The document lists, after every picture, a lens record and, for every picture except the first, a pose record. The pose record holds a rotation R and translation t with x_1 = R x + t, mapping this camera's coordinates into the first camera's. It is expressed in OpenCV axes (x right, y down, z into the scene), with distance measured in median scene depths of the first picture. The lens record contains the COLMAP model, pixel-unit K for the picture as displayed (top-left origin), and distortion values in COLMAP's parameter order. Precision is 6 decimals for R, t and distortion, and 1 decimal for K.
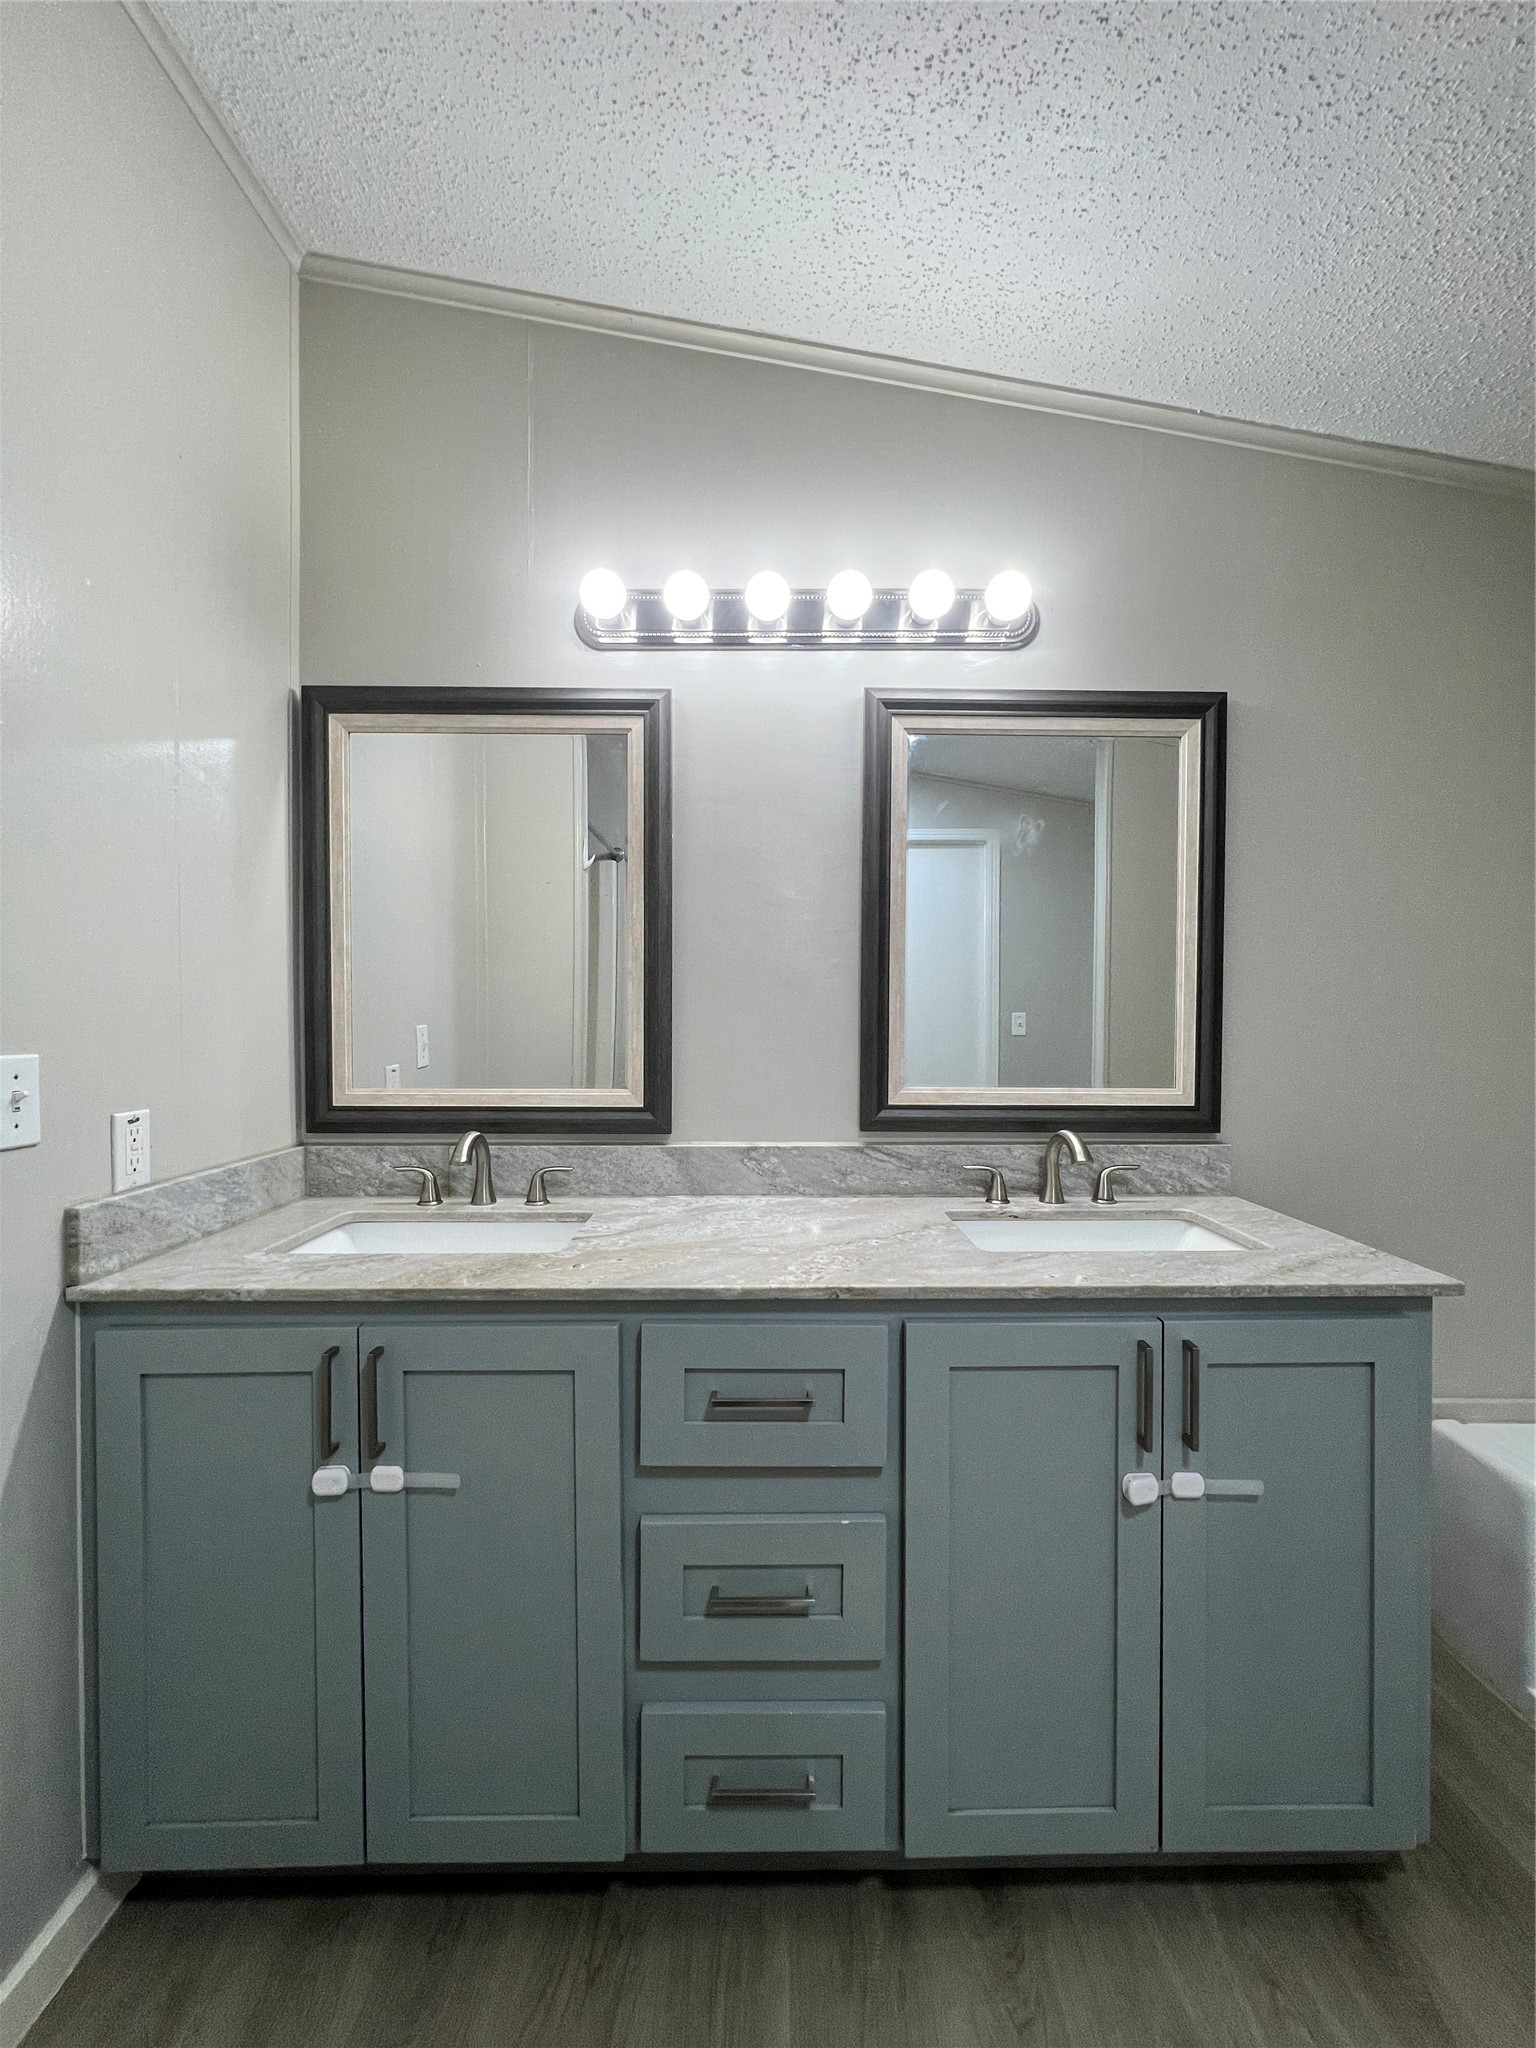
lens RADIAL K [[830.1, 0, 768.4], [0, 830.1, 1024.6], [0, 0, 1]] dist [-0.001800, 0.000461]
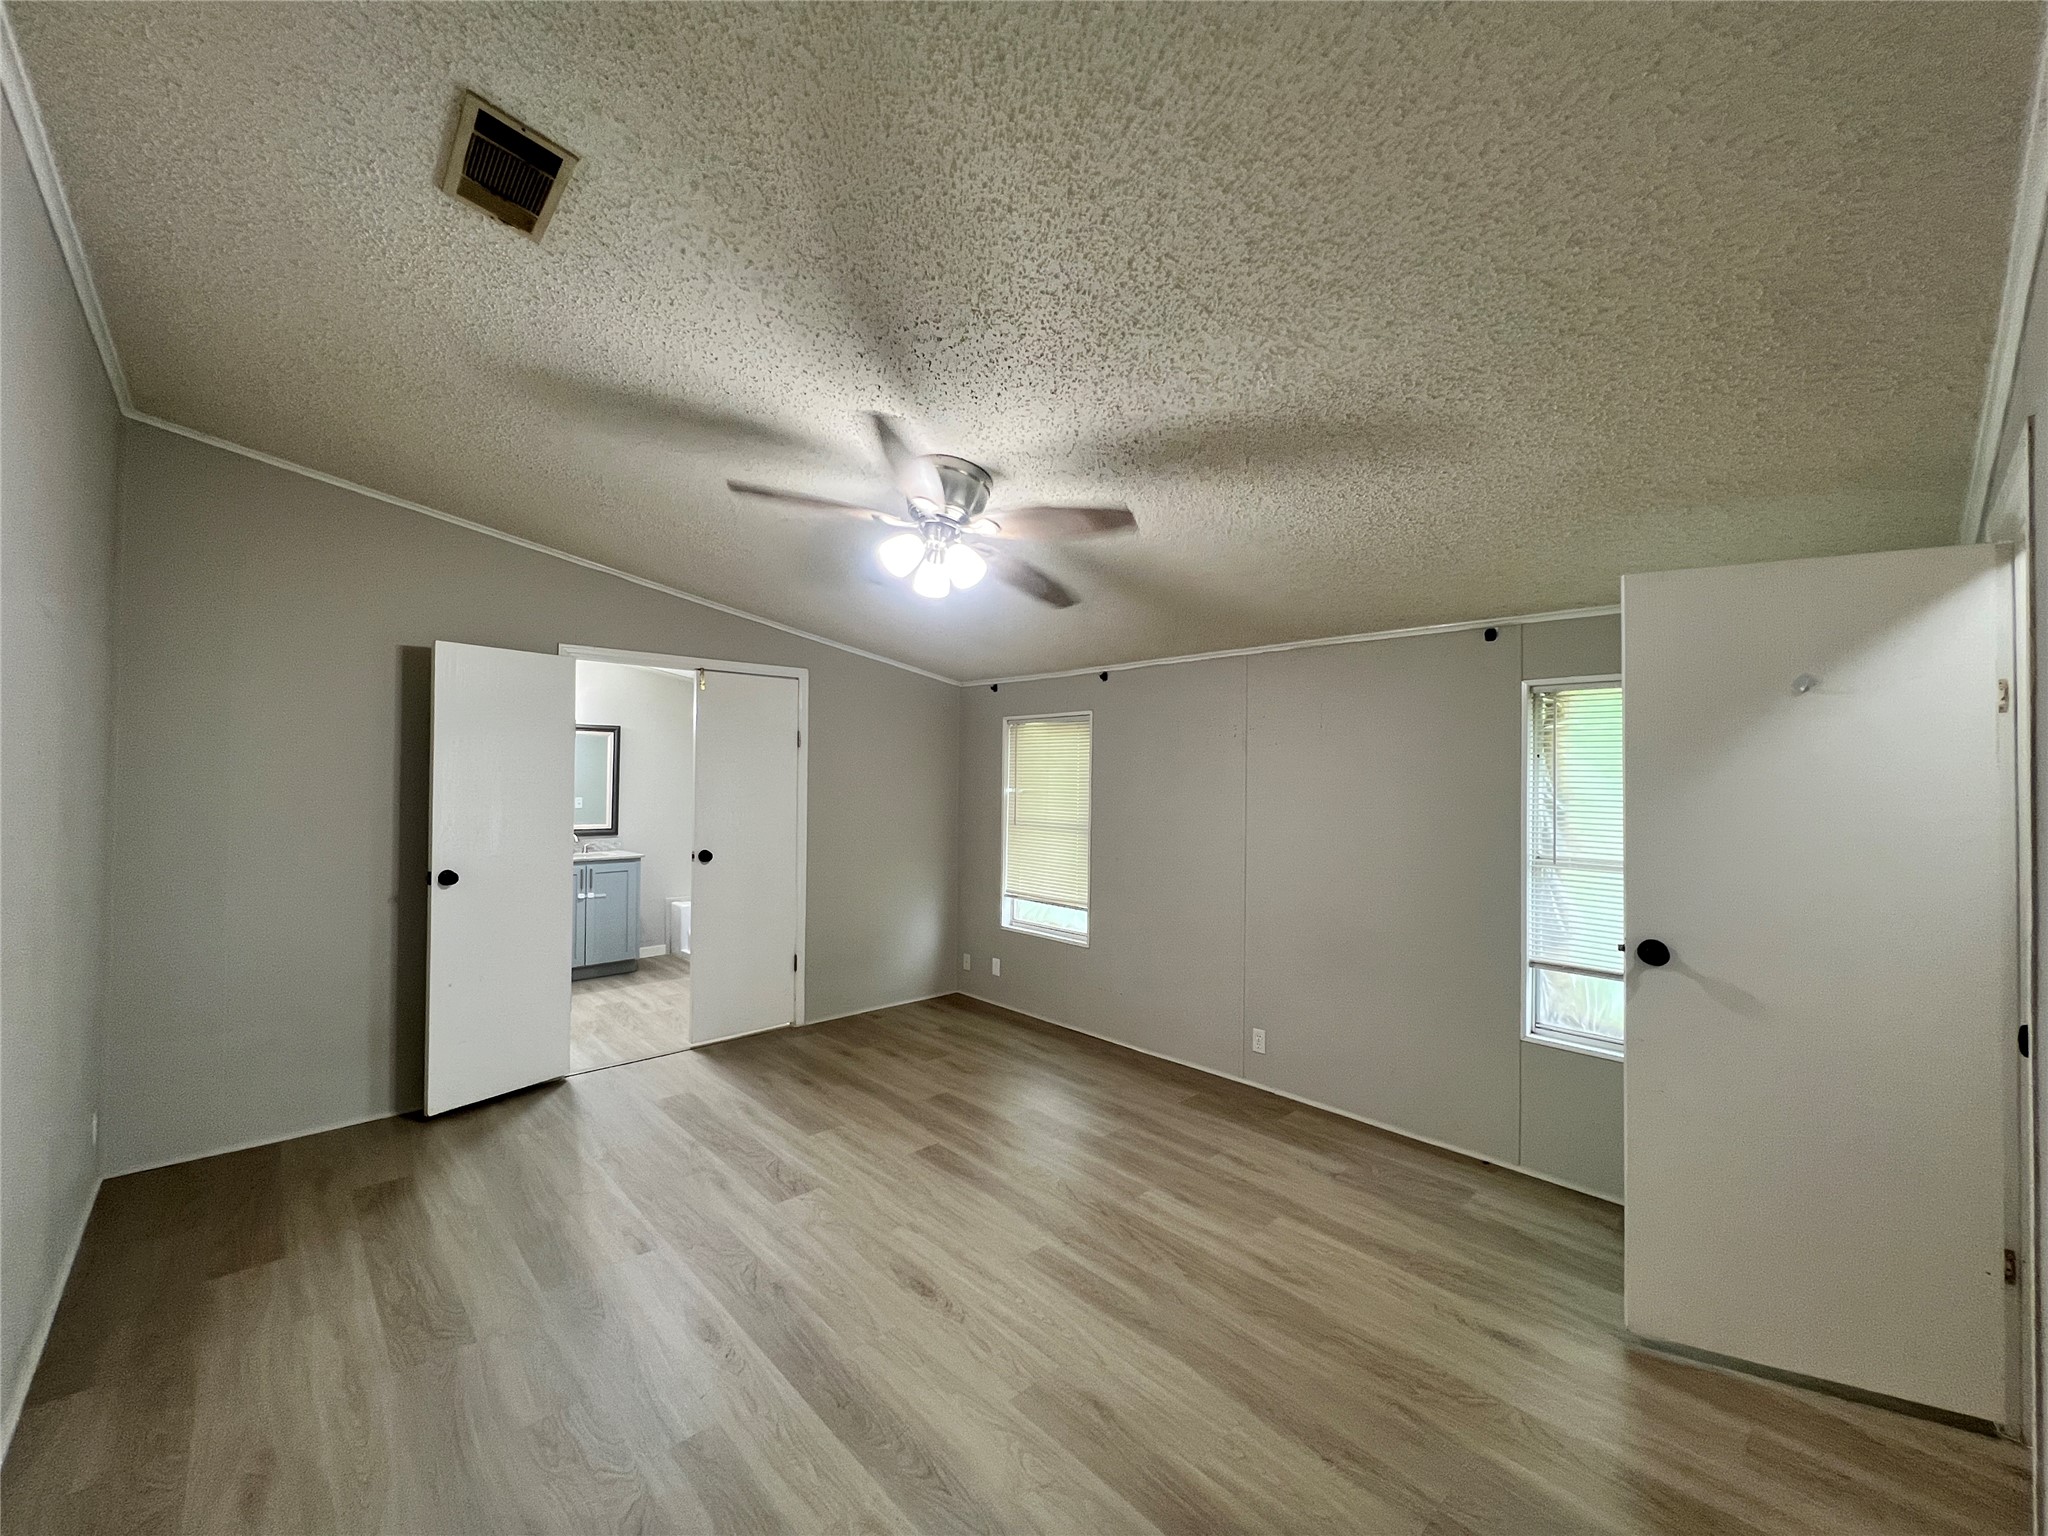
lens RADIAL K [[817.9, 0, 1025.5], [0, 817.9, 765.3], [0, 0, 1]] dist [0.001267, 0.000097]
pose [[0.730816, 0.016270, 0.682380, -0.781602], [0.000236, 0.999710, -0.024089, -0.117832], [-0.682574, 0.017766, 0.730600, -3.511679]]
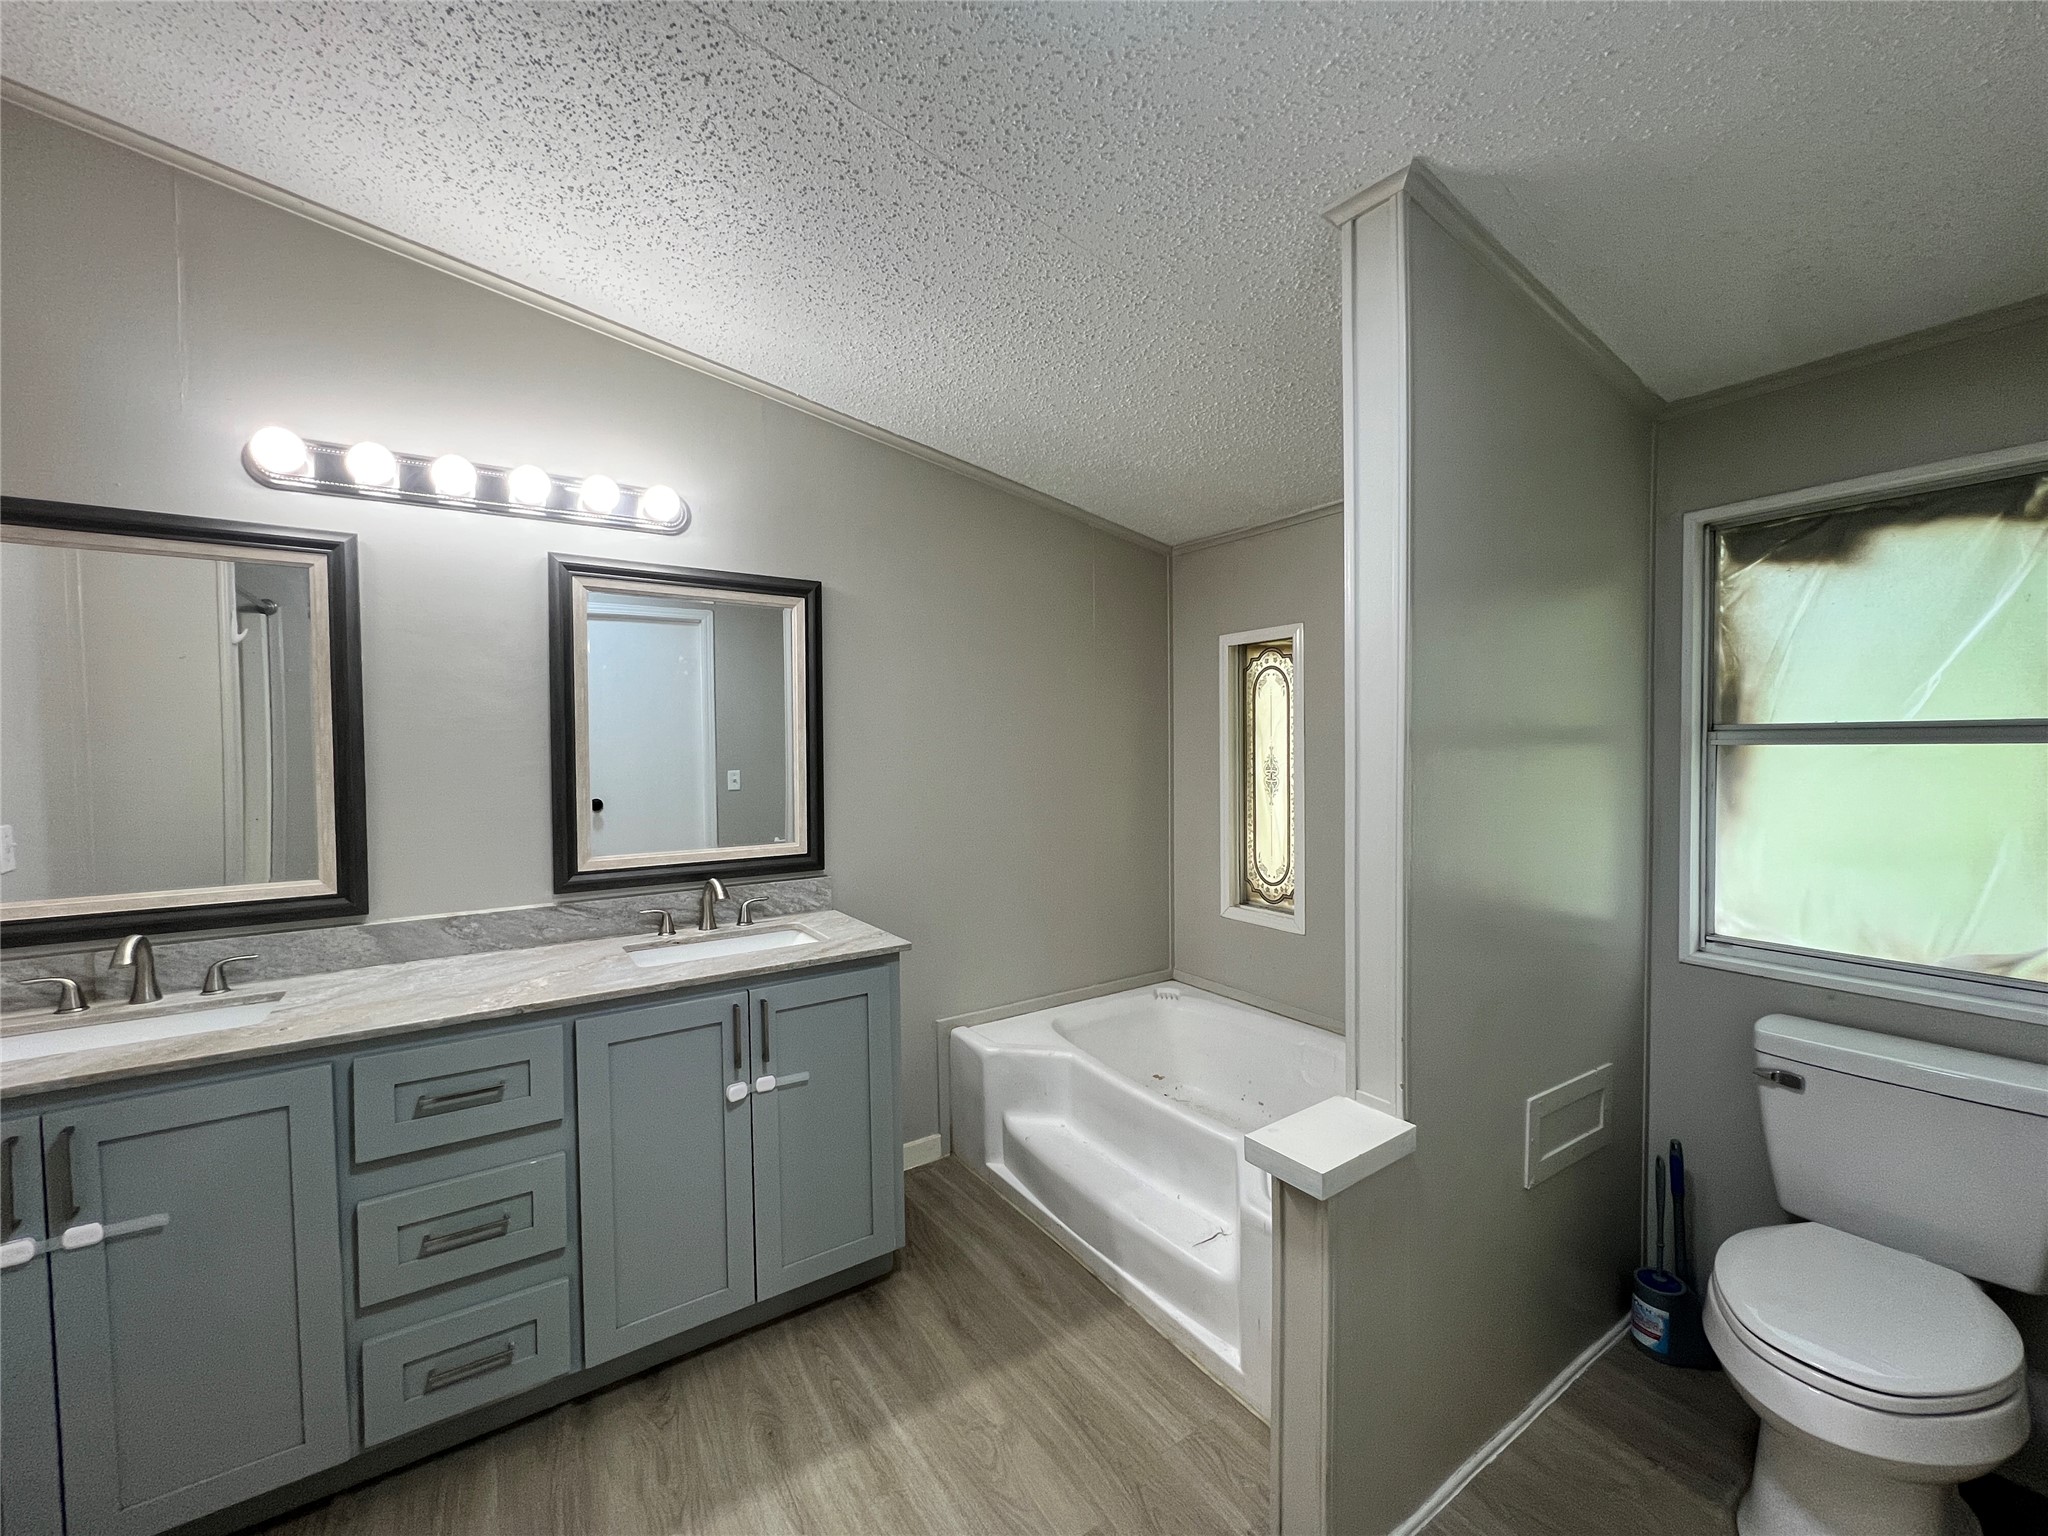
lens RADIAL K [[830.1, 0, 1028.0], [0, 830.1, 765.5], [0, 0, 1]] dist [-0.001800, 0.000461]
pose [[0.835843, -0.024498, 0.548422, 0.026029], [0.019085, 0.999697, 0.015569, -0.084184], [-0.548637, -0.002547, 0.836057, -0.524286]]
